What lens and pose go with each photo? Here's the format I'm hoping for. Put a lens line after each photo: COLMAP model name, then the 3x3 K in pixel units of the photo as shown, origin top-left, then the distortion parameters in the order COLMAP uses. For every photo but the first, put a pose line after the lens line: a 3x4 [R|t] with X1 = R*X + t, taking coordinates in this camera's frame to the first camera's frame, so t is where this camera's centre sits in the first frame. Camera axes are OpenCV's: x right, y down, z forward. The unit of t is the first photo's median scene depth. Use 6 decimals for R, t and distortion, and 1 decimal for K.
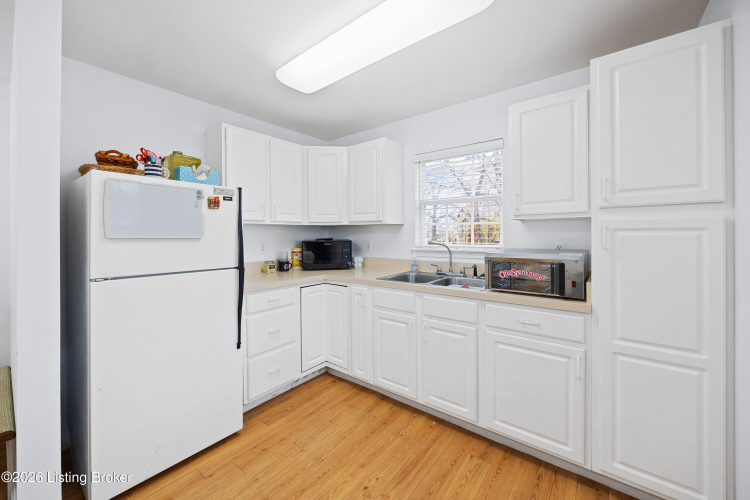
lens RADIAL K [[293.0, 0, 364.9], [0, 293.0, 231.7], [0, 0, 1]] dist [-0.004222, 0.000062]
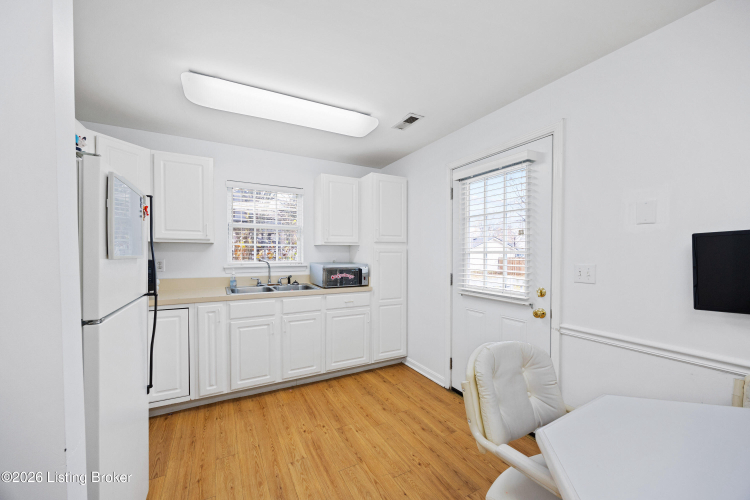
lens RADIAL K [[293.0, 0, 374.7], [0, 293.0, 253.9], [0, 0, 1]] dist [-0.004222, 0.000062]
pose [[0.390039, 0.002049, 0.920796, -0.882876], [-0.015475, 0.999871, 0.004330, -0.001959], [-0.920669, -0.015938, 0.390020, 0.103557]]
